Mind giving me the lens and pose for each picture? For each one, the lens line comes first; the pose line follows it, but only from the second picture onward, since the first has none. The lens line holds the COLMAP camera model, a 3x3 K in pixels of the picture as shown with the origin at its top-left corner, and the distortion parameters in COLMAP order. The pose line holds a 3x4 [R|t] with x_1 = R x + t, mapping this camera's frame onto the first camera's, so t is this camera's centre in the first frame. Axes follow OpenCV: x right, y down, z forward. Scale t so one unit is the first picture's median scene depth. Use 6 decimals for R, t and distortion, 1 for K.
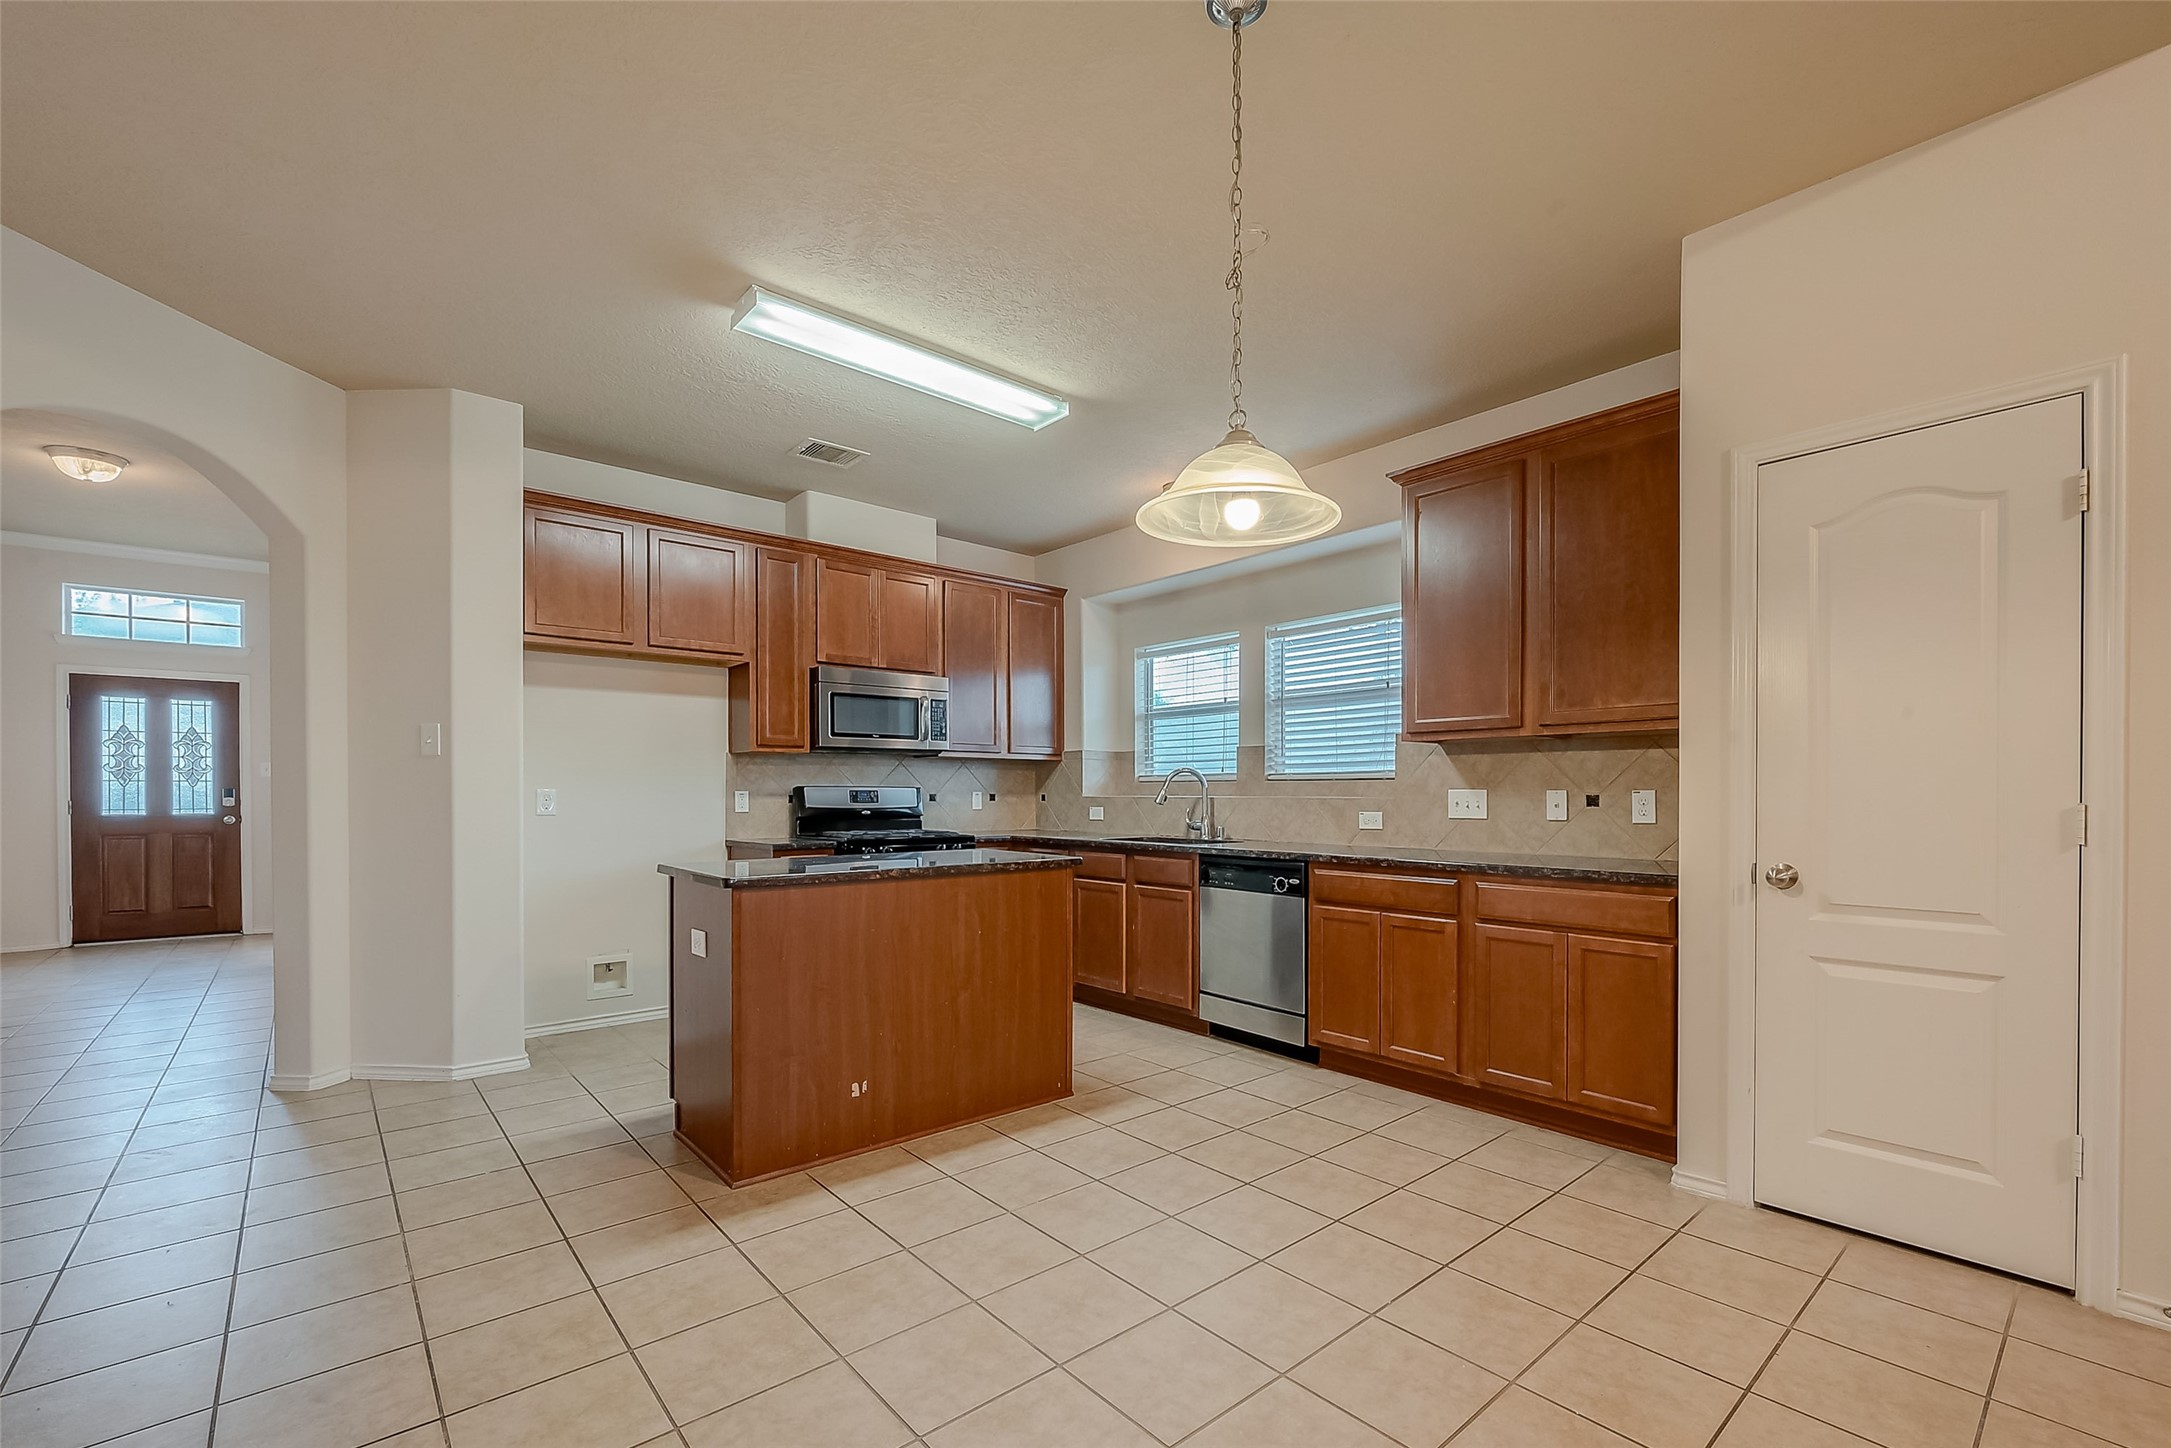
lens RADIAL K [[910.9, 0, 1079.9], [0, 910.9, 800.3], [0, 0, 1]] dist [-0.003658, -0.000260]
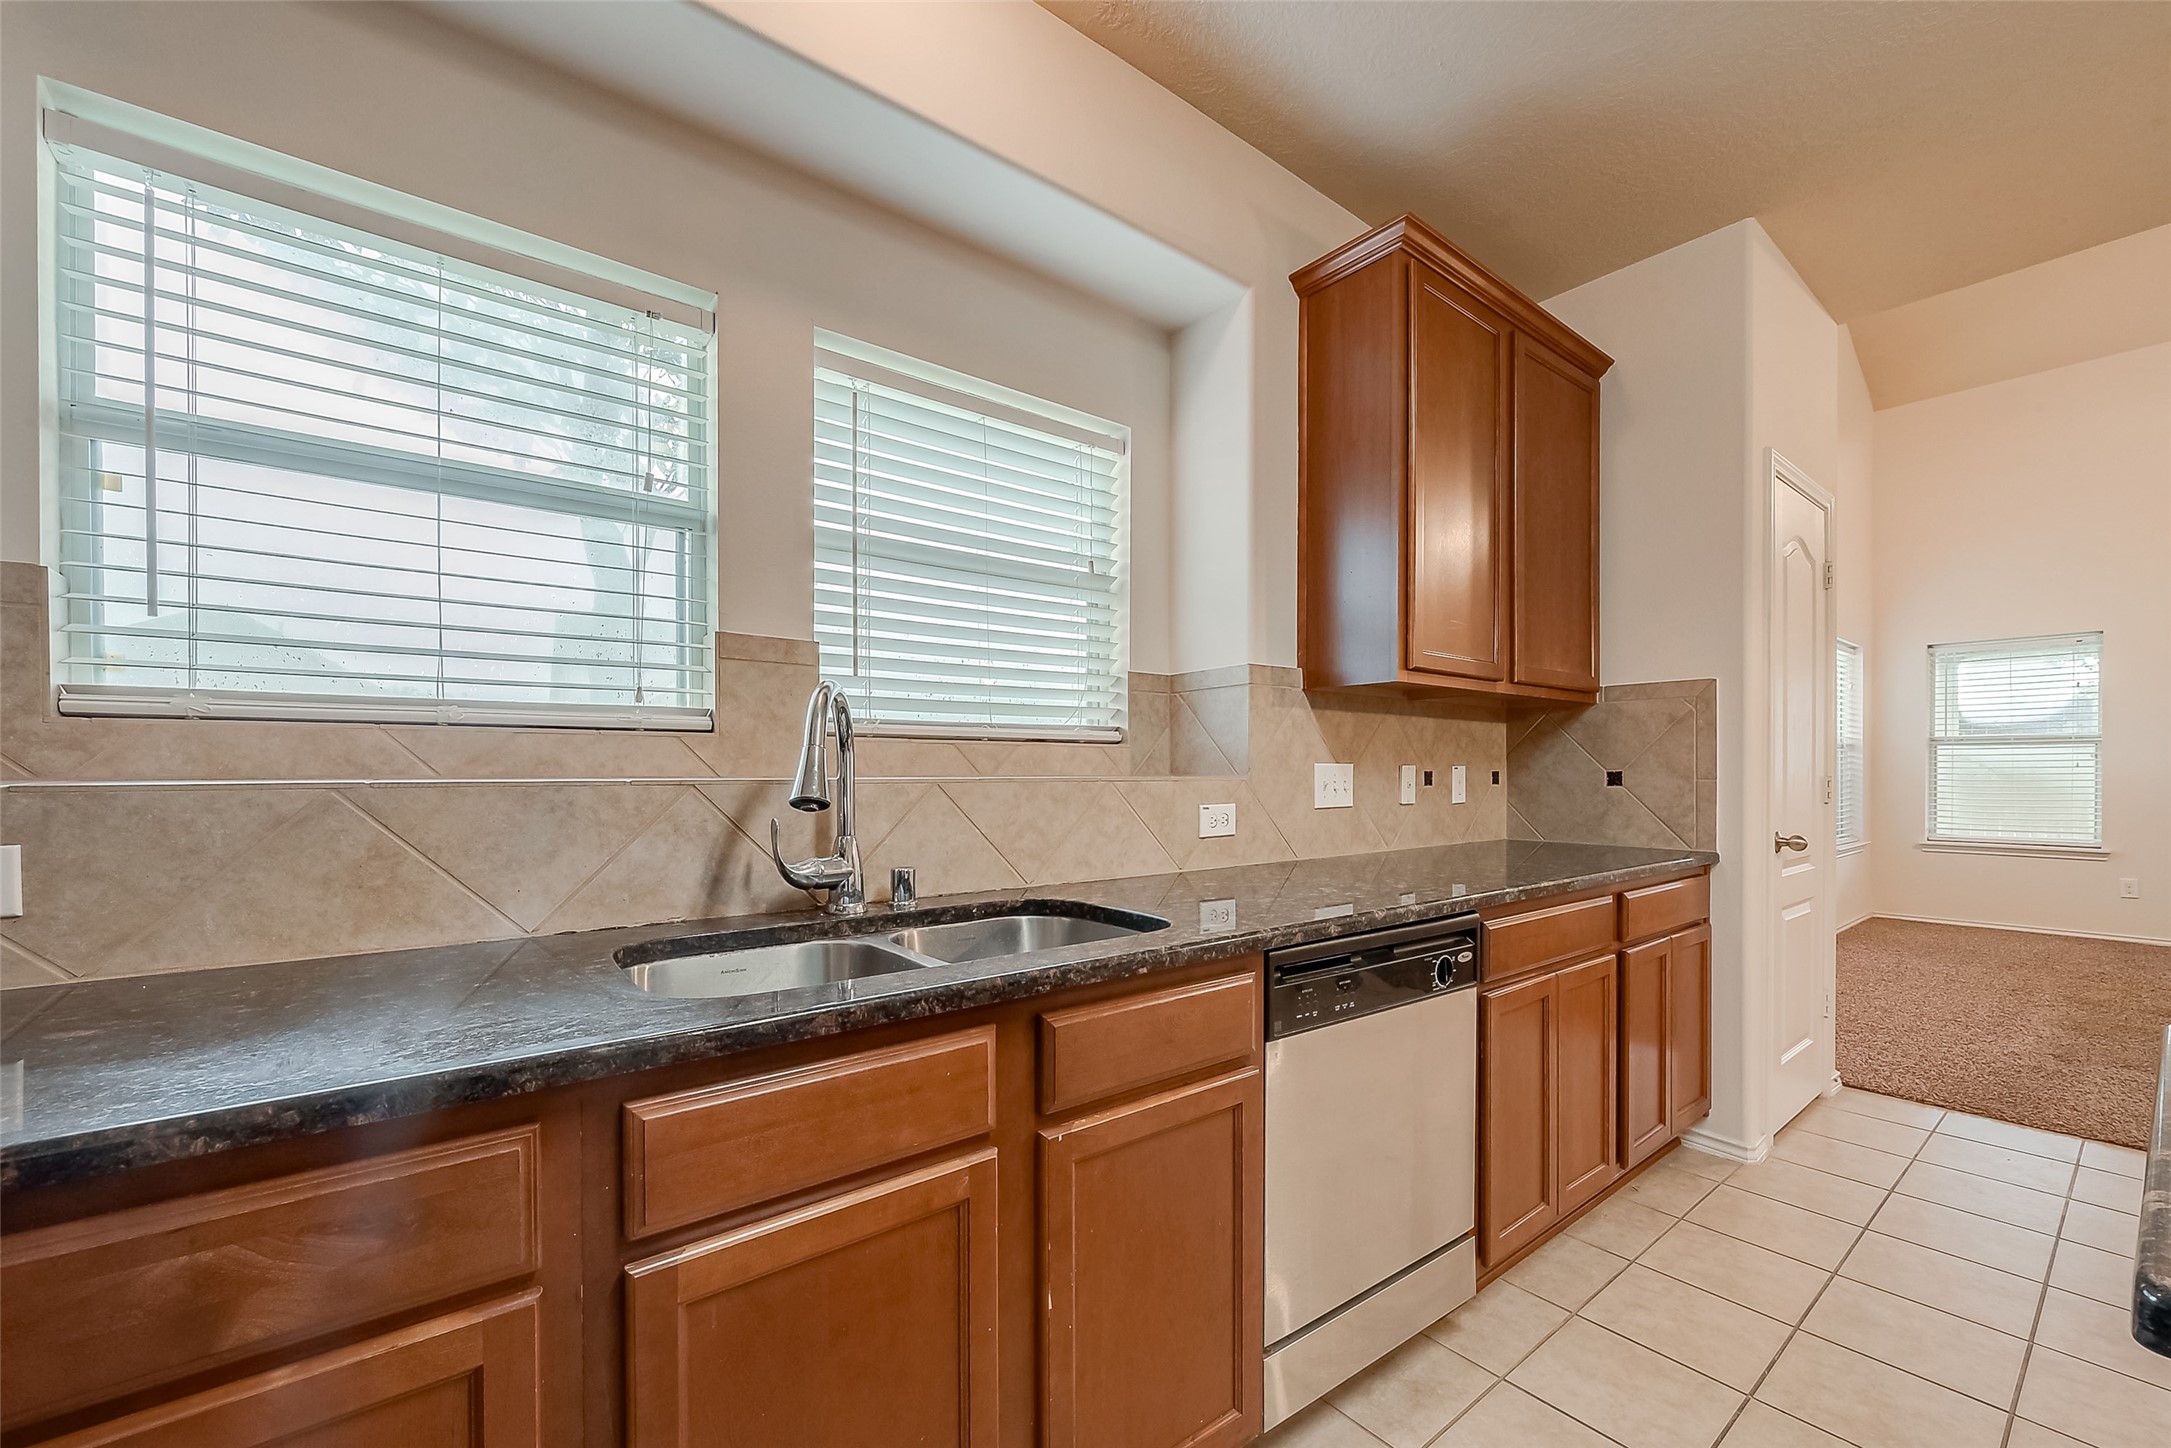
lens RADIAL K [[880.9, 0, 1120.2], [0, 880.9, 774.1], [0, 0, 1]] dist [0.000608, 0.000005]
pose [[0.011992, -0.004320, 0.999919, -0.208240], [0.007970, 0.999959, 0.004225, -0.007860], [-0.999896, 0.007919, 0.012026, 1.113497]]
